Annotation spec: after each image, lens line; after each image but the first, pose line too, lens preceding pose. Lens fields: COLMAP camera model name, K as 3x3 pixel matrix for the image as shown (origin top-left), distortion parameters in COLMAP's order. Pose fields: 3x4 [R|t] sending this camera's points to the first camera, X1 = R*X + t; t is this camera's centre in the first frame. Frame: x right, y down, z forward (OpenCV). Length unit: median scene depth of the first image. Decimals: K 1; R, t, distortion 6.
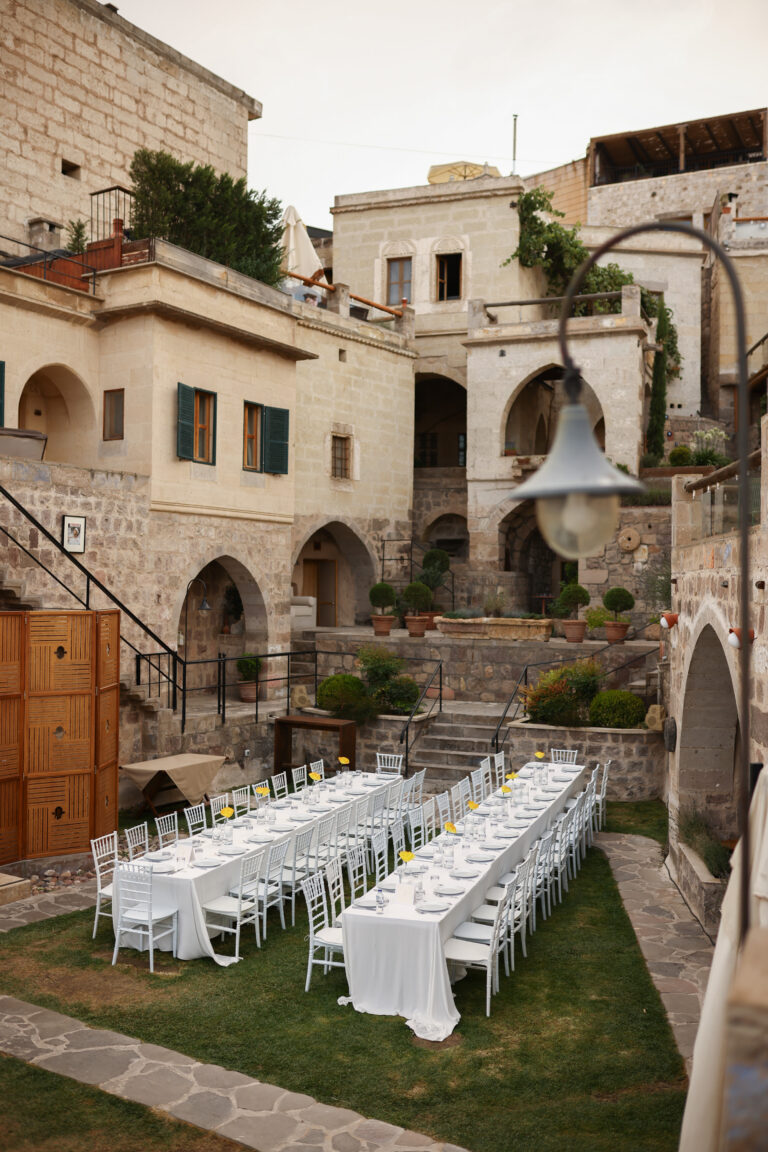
lens RADIAL K [[1144.8, 0, 384.0], [0, 1144.8, 576.0], [0, 0, 1]] dist [-0.061778, 0.002335]
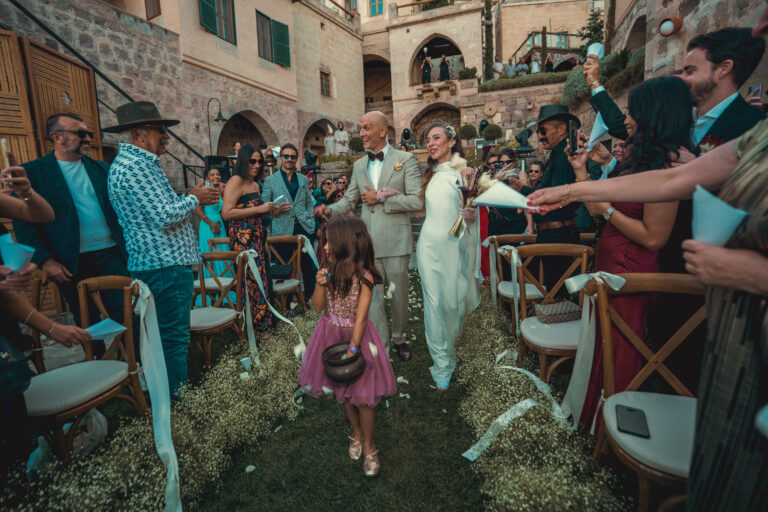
lens RADIAL K [[358.2, 0, 377.5], [0, 358.2, 255.4], [0, 0, 1]] dist [-0.061864, 0.026567]
pose [[0.995727, -0.065252, 0.065338, -0.012255], [0.055670, 0.988722, 0.139028, 0.119072], [-0.073673, -0.134797, 0.988131, 0.493441]]
